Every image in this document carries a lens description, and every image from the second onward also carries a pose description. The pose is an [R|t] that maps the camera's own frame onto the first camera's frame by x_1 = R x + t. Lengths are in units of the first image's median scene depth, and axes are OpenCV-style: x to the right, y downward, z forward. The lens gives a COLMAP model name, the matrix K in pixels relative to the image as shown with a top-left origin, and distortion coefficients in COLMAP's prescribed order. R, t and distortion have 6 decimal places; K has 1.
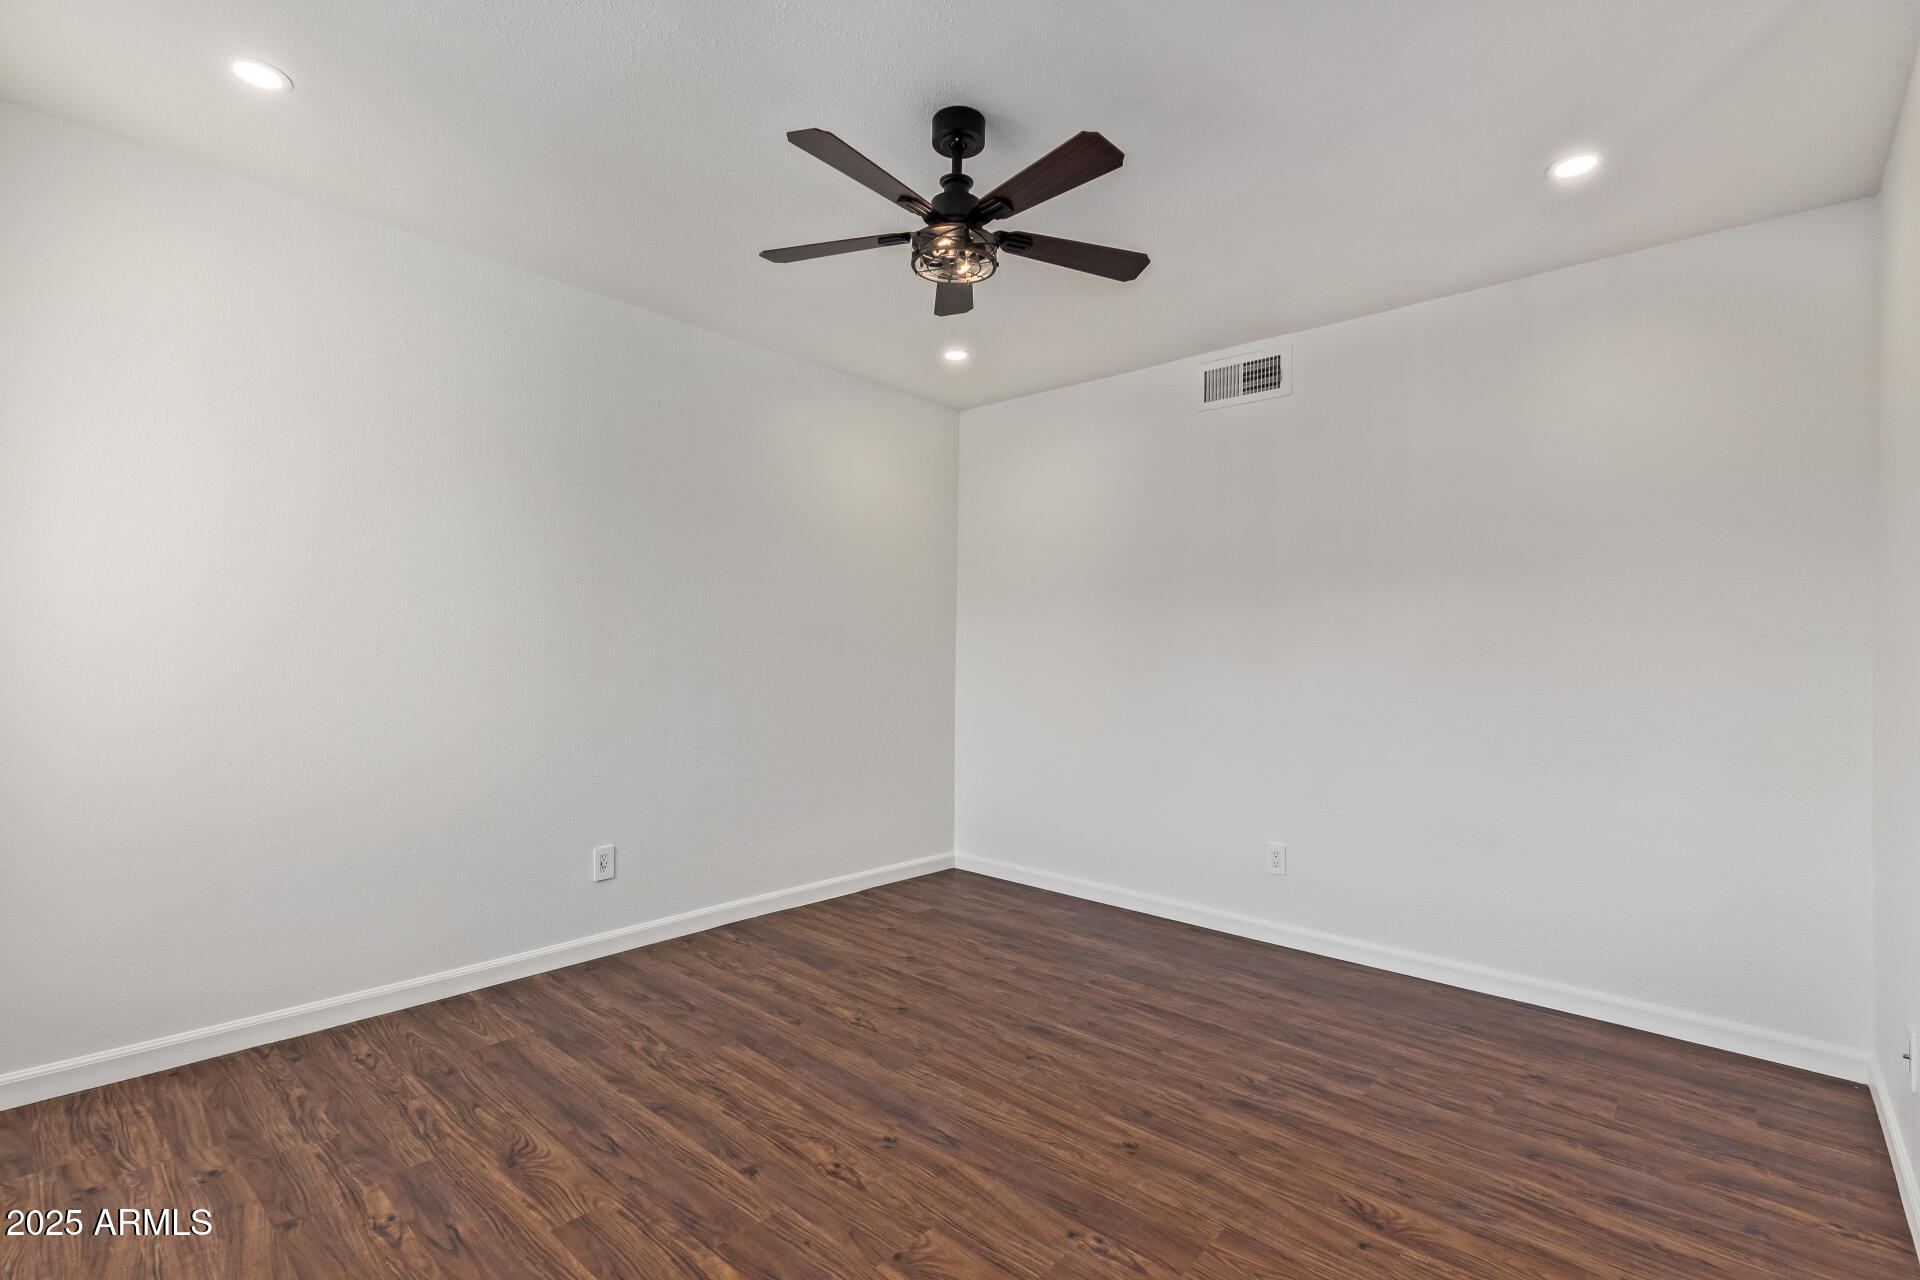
lens RADIAL K [[871.3, 0, 959.7], [0, 871.3, 639.1], [0, 0, 1]] dist [0.001977, -0.003165]
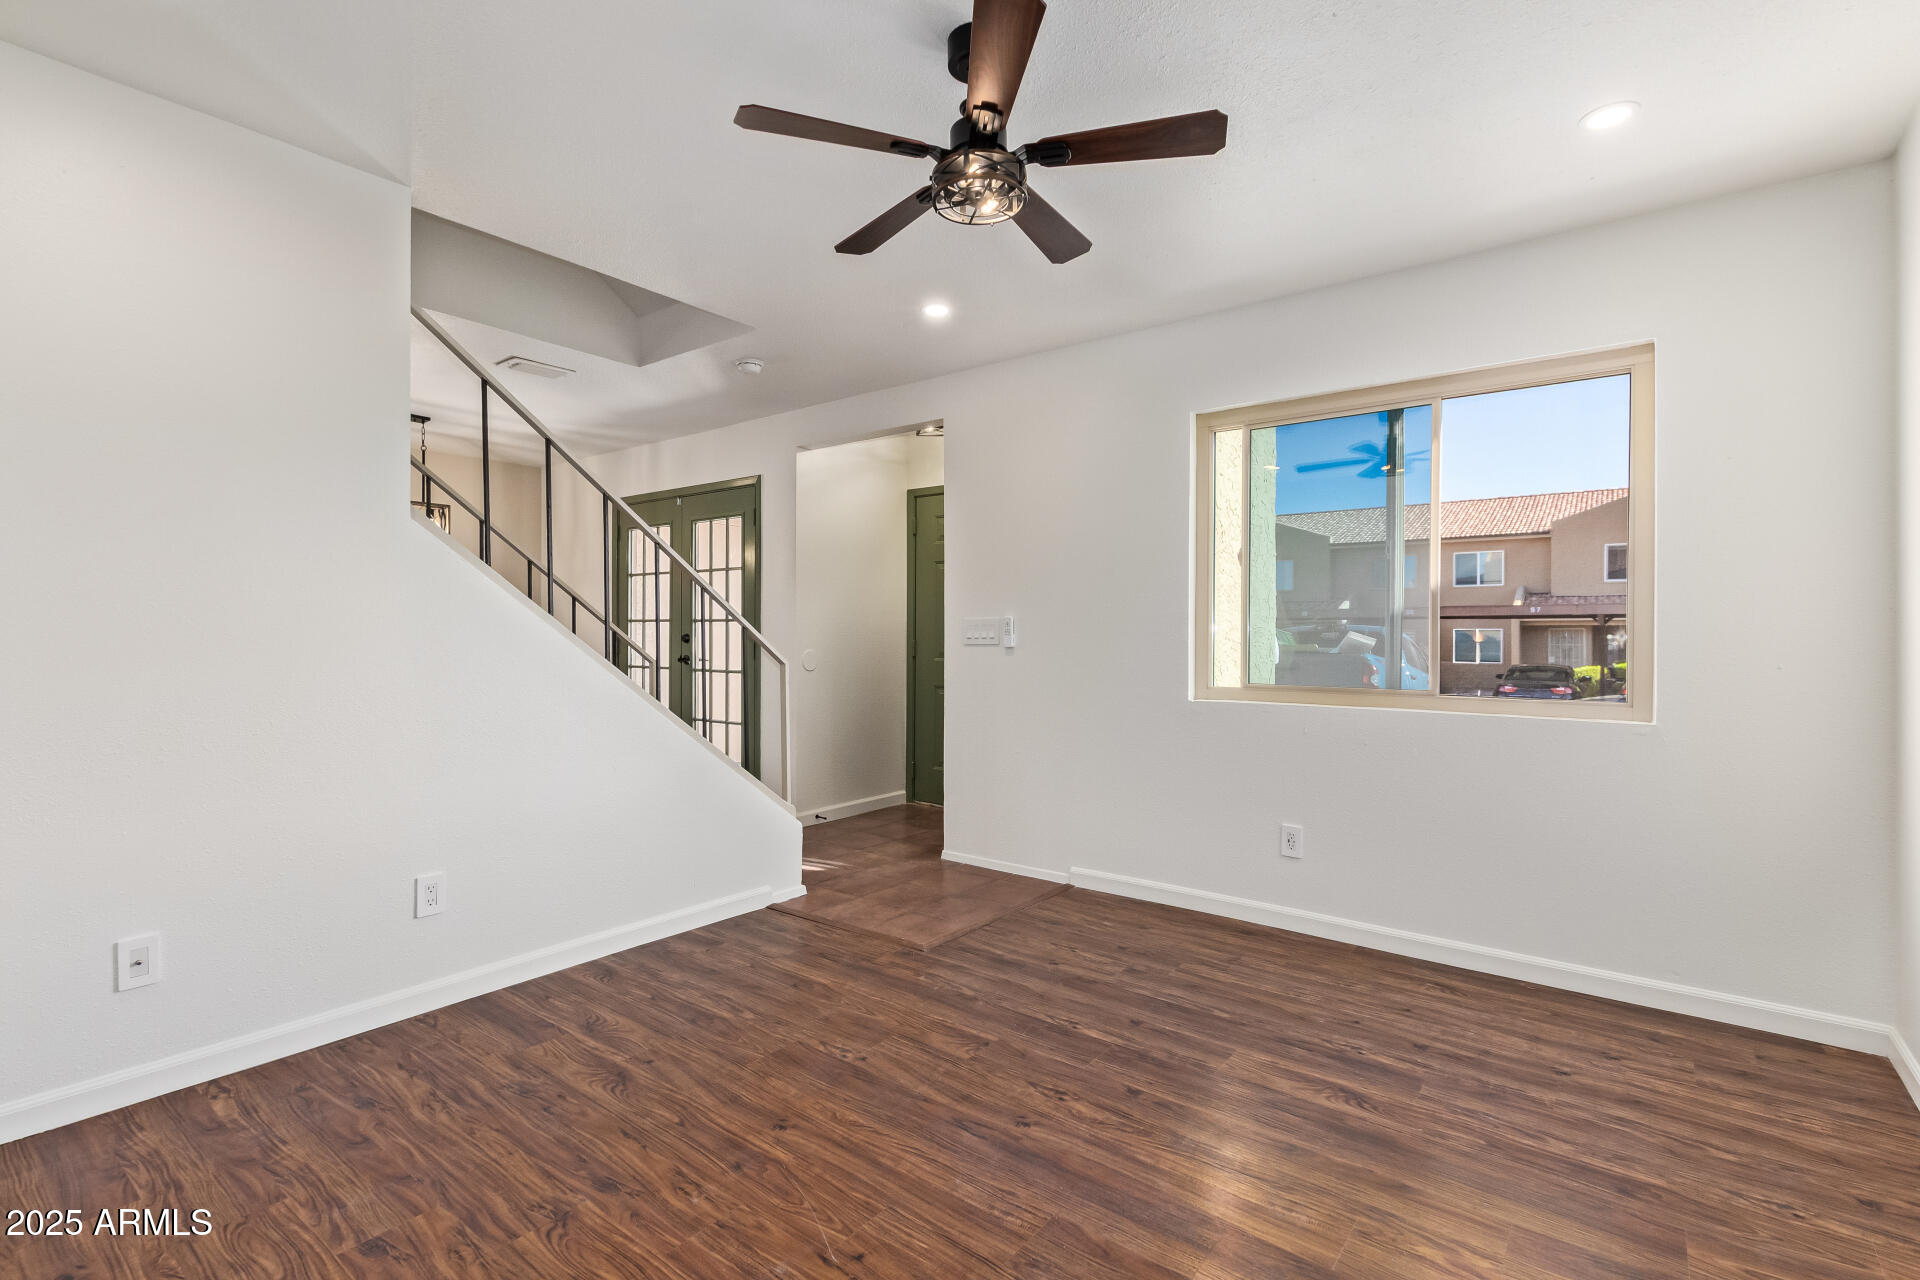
lens RADIAL K [[871.3, 0, 961.6], [0, 871.3, 641.8], [0, 0, 1]] dist [0.001977, -0.003165]
pose [[-0.997250, -0.018224, -0.071829, 0.064679], [-0.017800, 0.999820, -0.006533, 0.029655], [0.071936, -0.005237, -0.997396, 1.807514]]
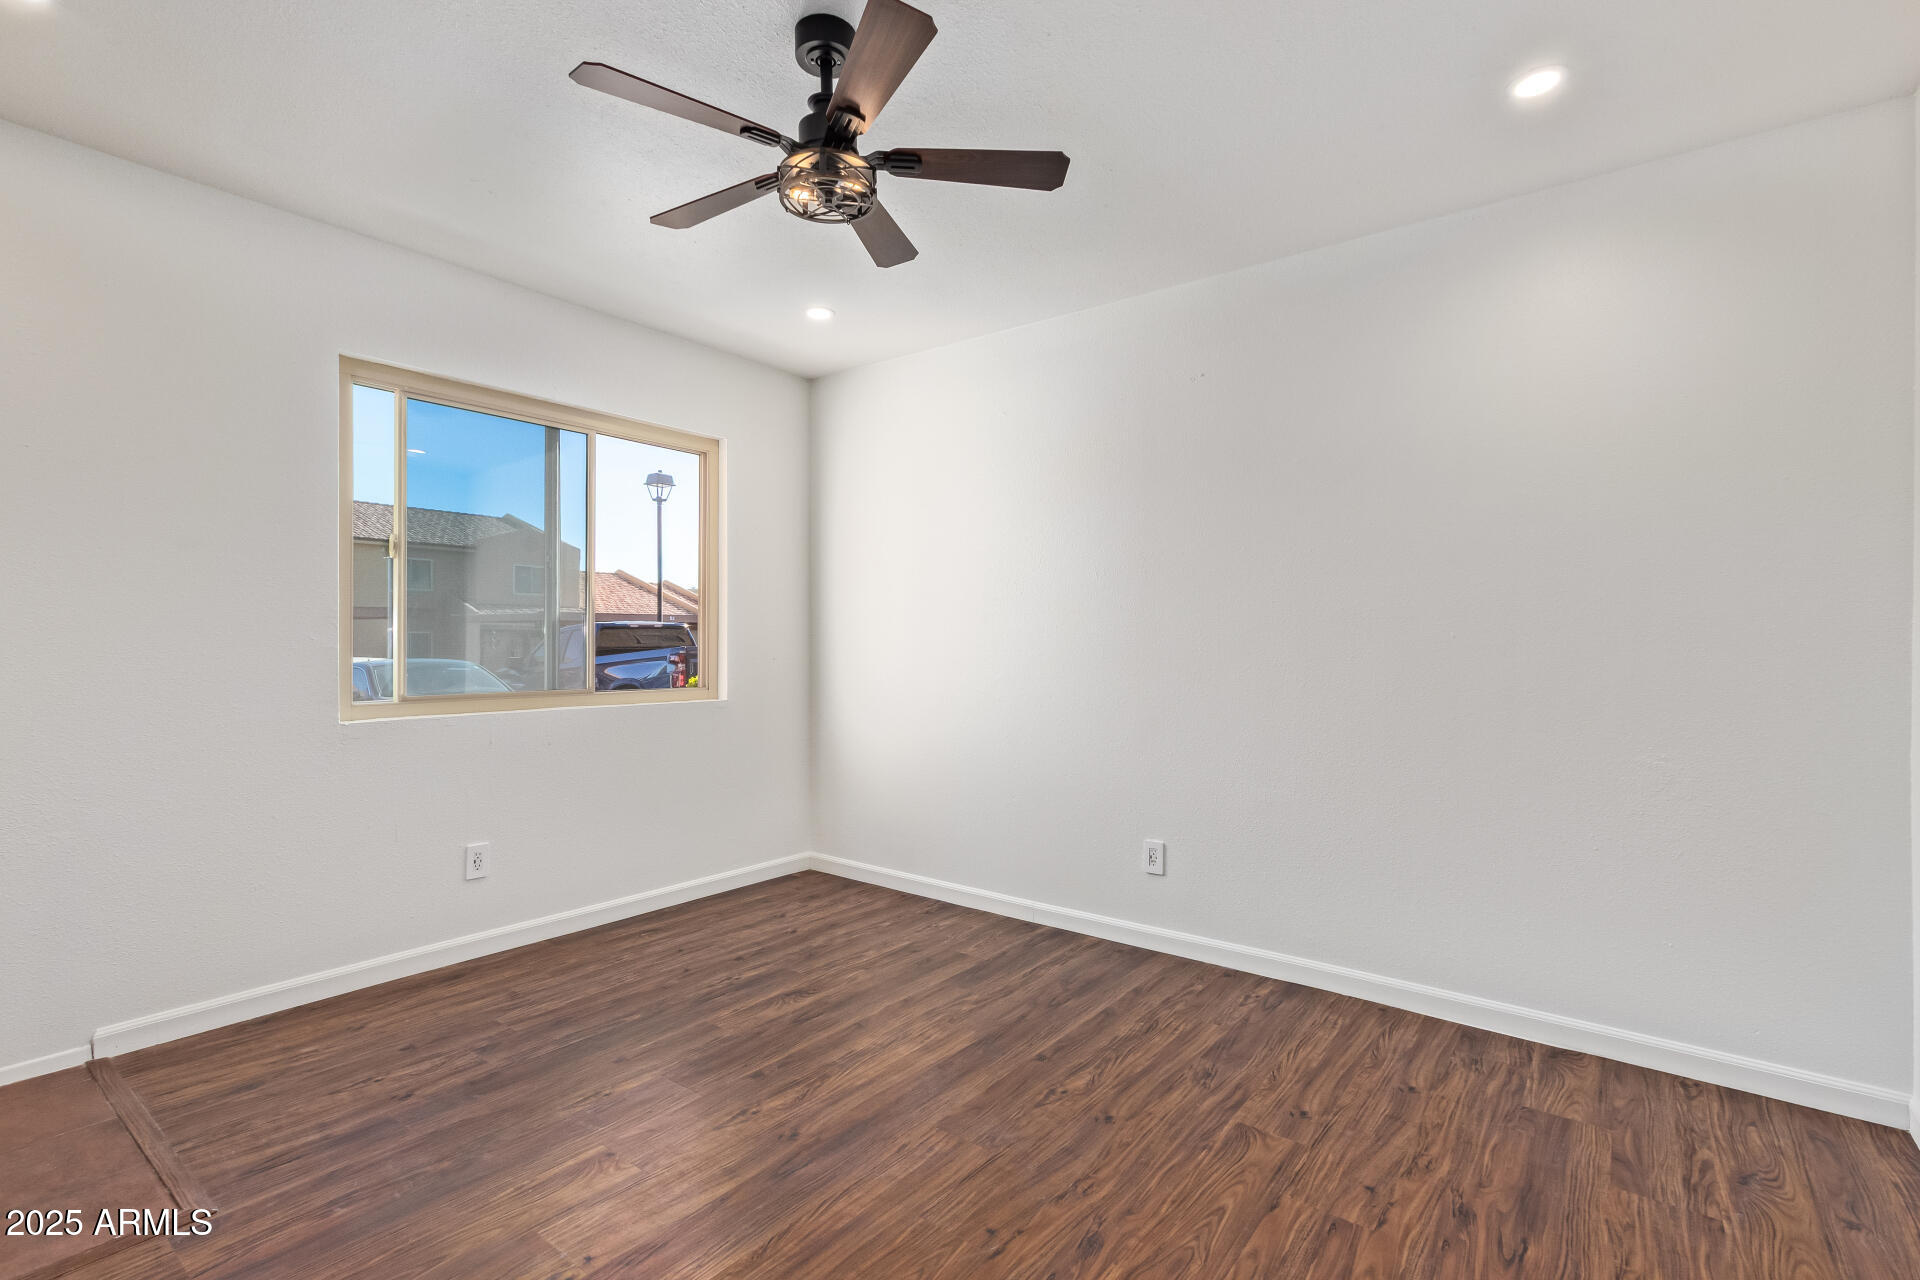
lens RADIAL K [[871.3, 0, 957.7], [0, 871.3, 643.1], [0, 0, 1]] dist [0.001977, -0.003165]
pose [[0.076576, -0.011819, -0.996994, 0.838421], [0.010039, 0.999888, -0.011082, 0.027148], [0.997013, -0.009160, 0.076686, 1.013196]]
